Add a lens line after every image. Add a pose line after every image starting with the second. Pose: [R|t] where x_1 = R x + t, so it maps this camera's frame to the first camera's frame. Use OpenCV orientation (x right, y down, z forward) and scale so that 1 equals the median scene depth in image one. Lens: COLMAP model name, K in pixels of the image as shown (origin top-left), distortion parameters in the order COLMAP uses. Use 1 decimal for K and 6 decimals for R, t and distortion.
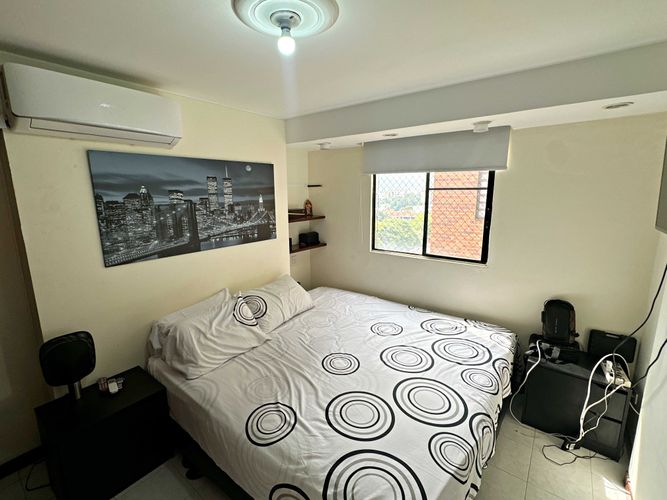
lens RADIAL K [[301.4, 0, 335.5], [0, 301.4, 249.4], [0, 0, 1]] dist [0.000776, 0.000243]
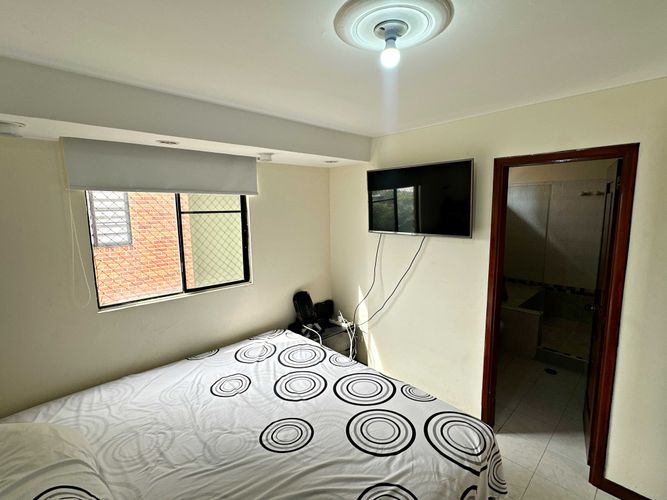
lens RADIAL K [[313.5, 0, 332.5], [0, 313.5, 250.2], [0, 0, 1]] dist [-0.004592, 0.001094]
pose [[0.172809, -0.132638, 0.975984, -0.536328], [0.198932, 0.975171, 0.097305, -0.112265], [-0.964657, 0.177339, 0.194905, 0.497759]]
